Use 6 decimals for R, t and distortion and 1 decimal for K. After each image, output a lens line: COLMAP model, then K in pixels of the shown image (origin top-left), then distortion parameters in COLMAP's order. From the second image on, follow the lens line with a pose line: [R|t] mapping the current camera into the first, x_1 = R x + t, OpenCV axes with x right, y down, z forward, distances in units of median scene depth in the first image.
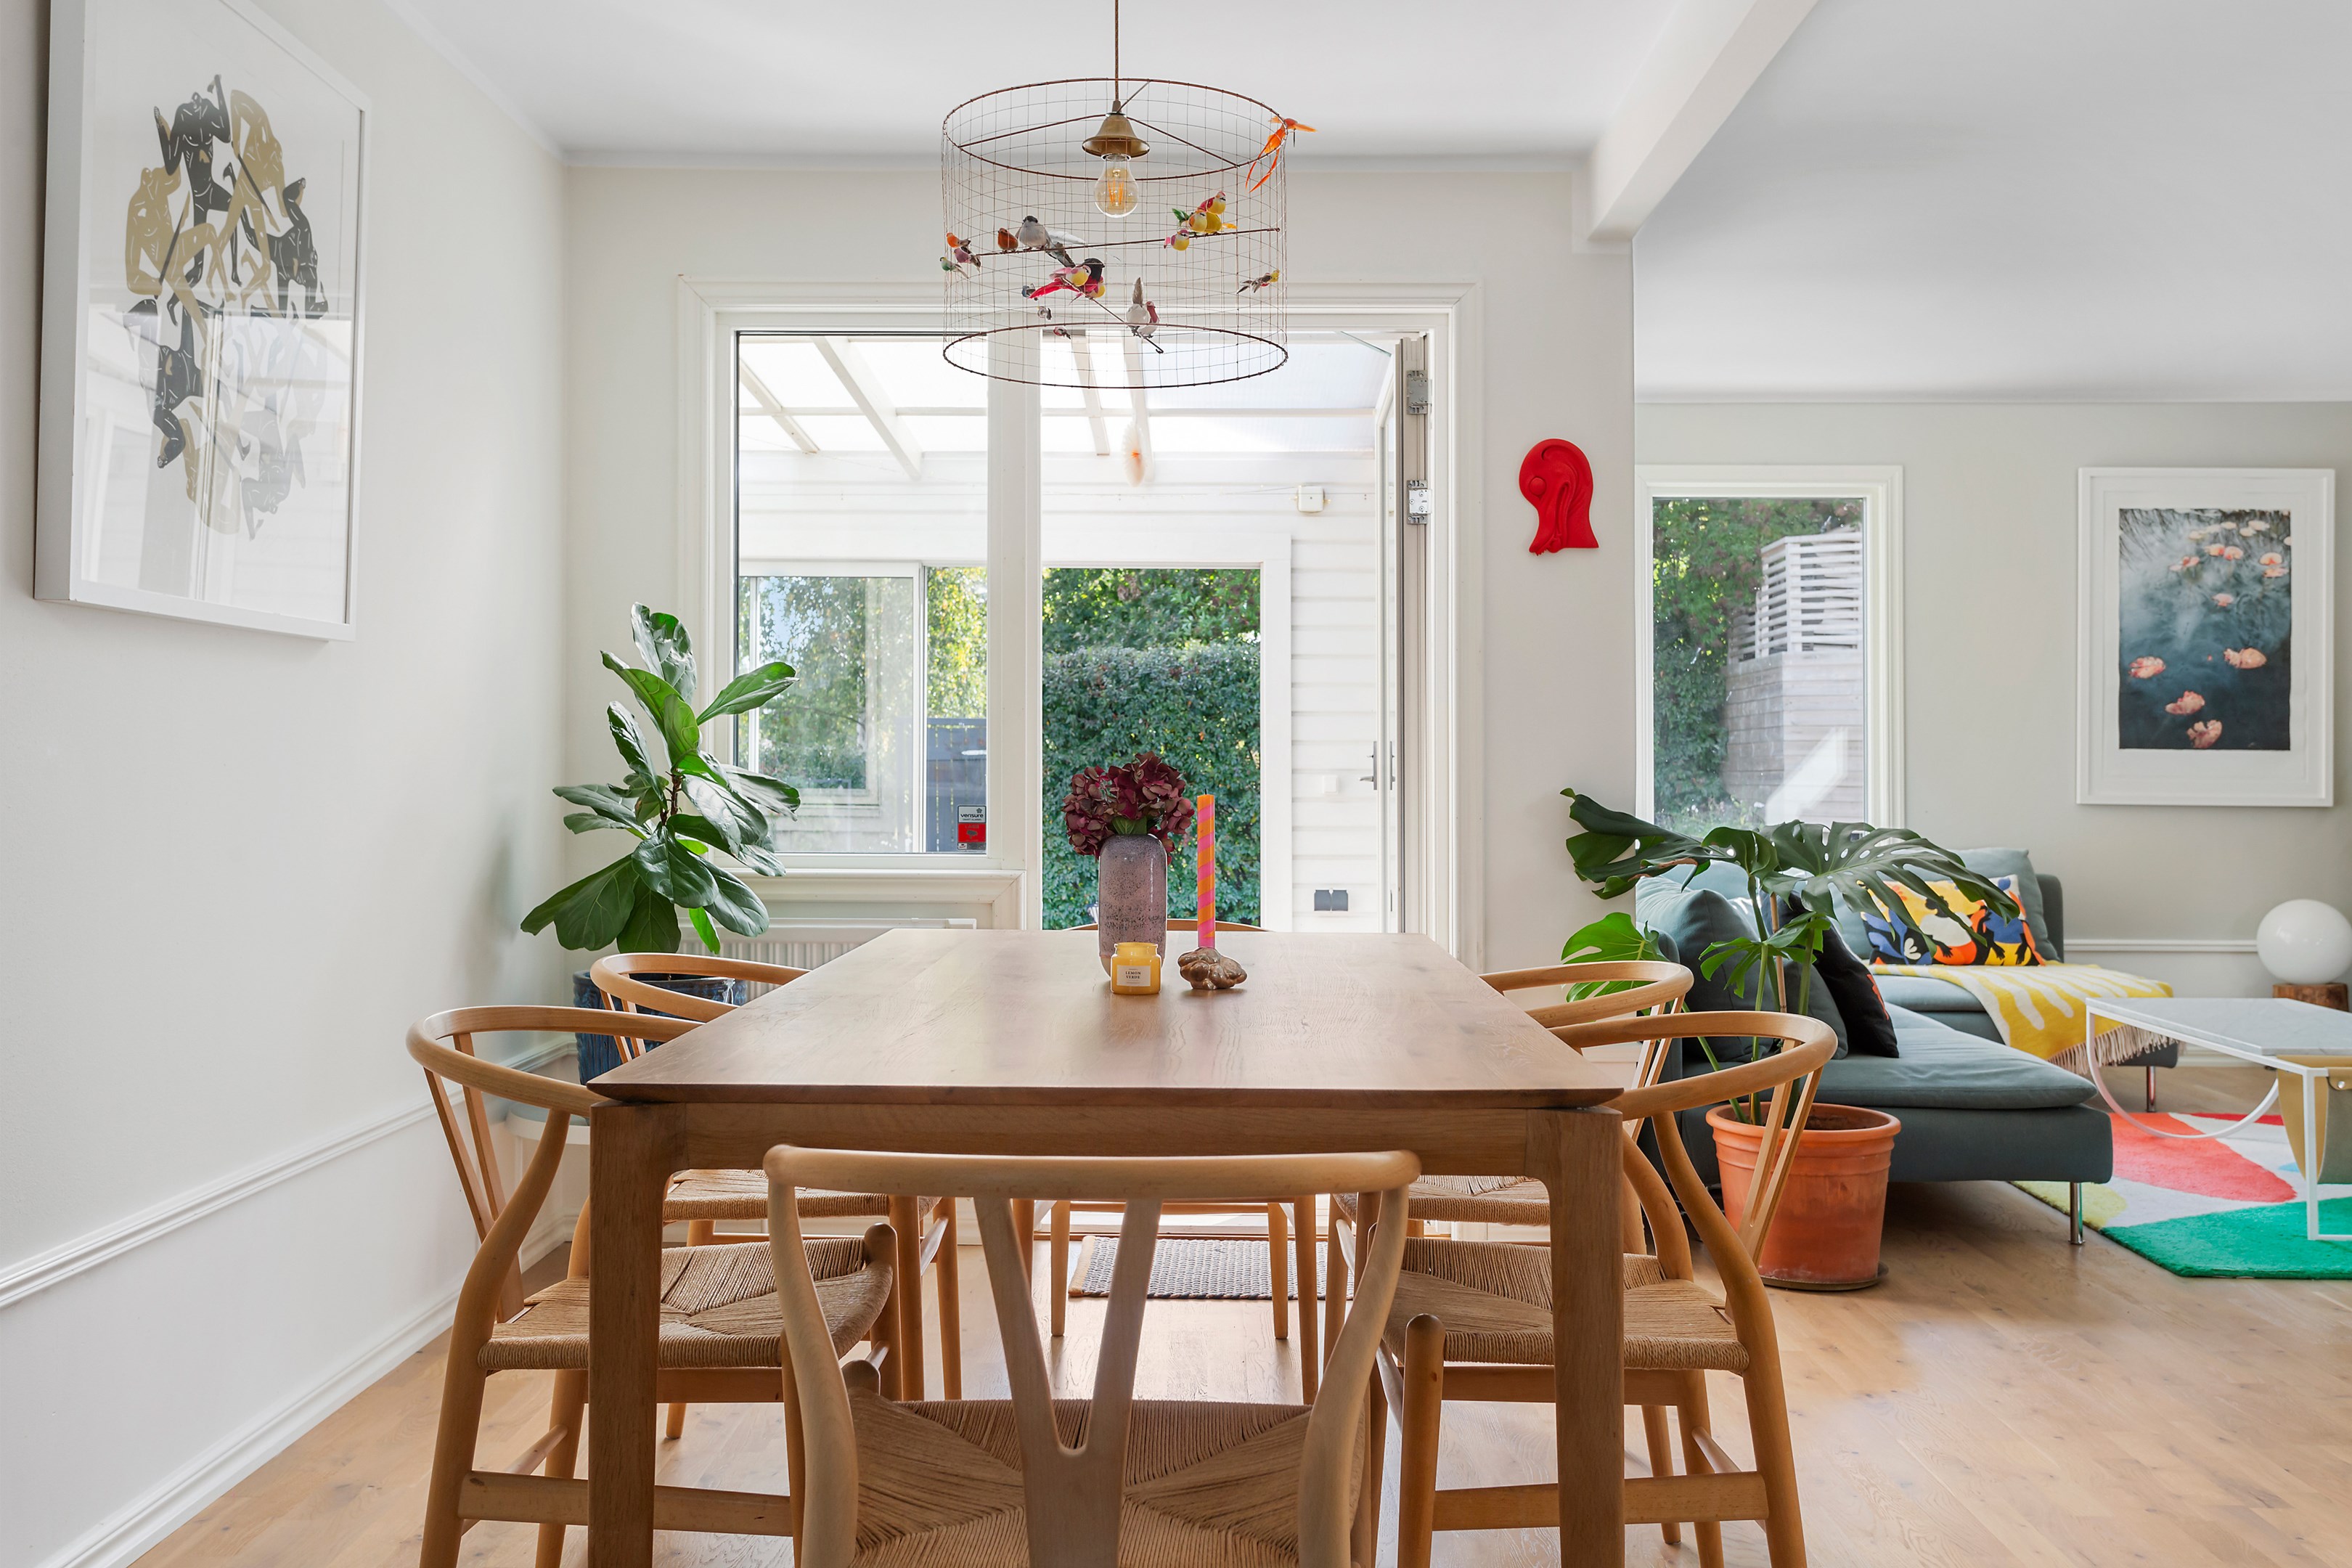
lens RADIAL K [[2155.9, 0, 1180.5], [0, 2155.9, 757.6], [0, 0, 1]] dist [-0.008087, 0.000000]
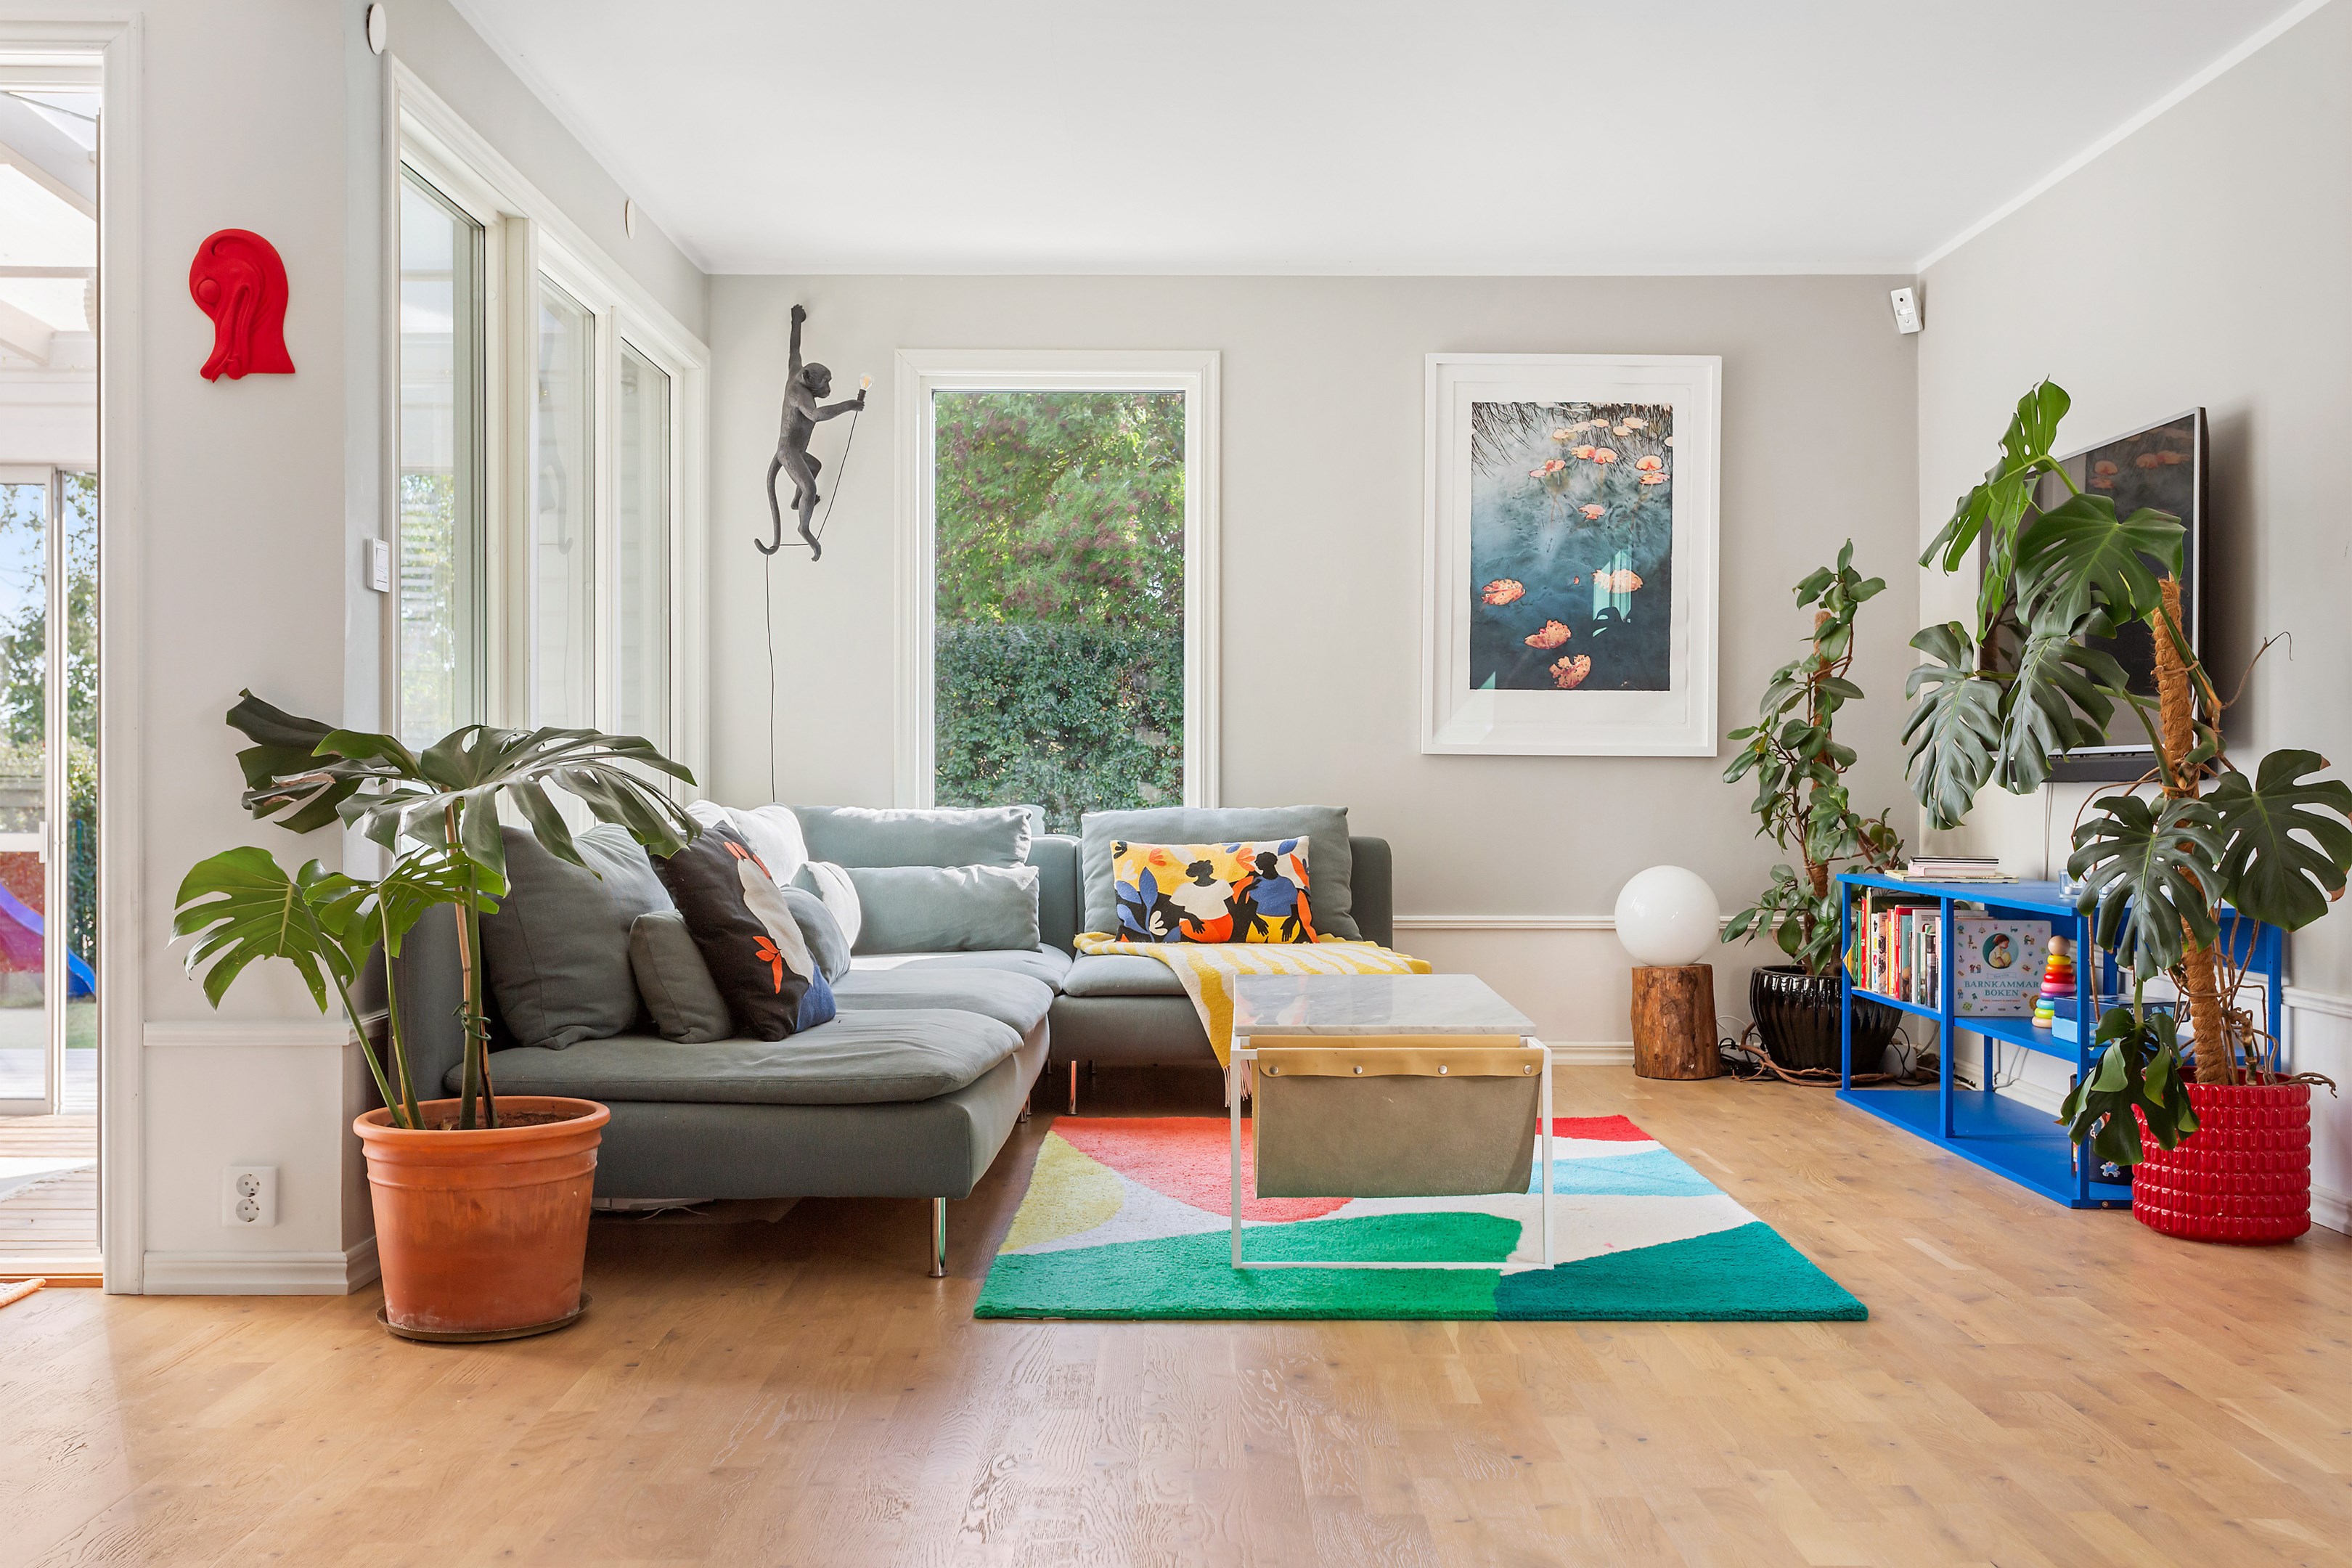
lens RADIAL K [[2321.2, 0, 1172.9], [0, 2321.2, 797.5], [0, 0, 1]] dist [0.023793, 0.000000]
pose [[0.999106, -0.002066, 0.042213, 0.282087], [0.001422, 0.999882, 0.015272, 0.024430], [-0.042240, -0.015199, 0.998992, 0.097236]]
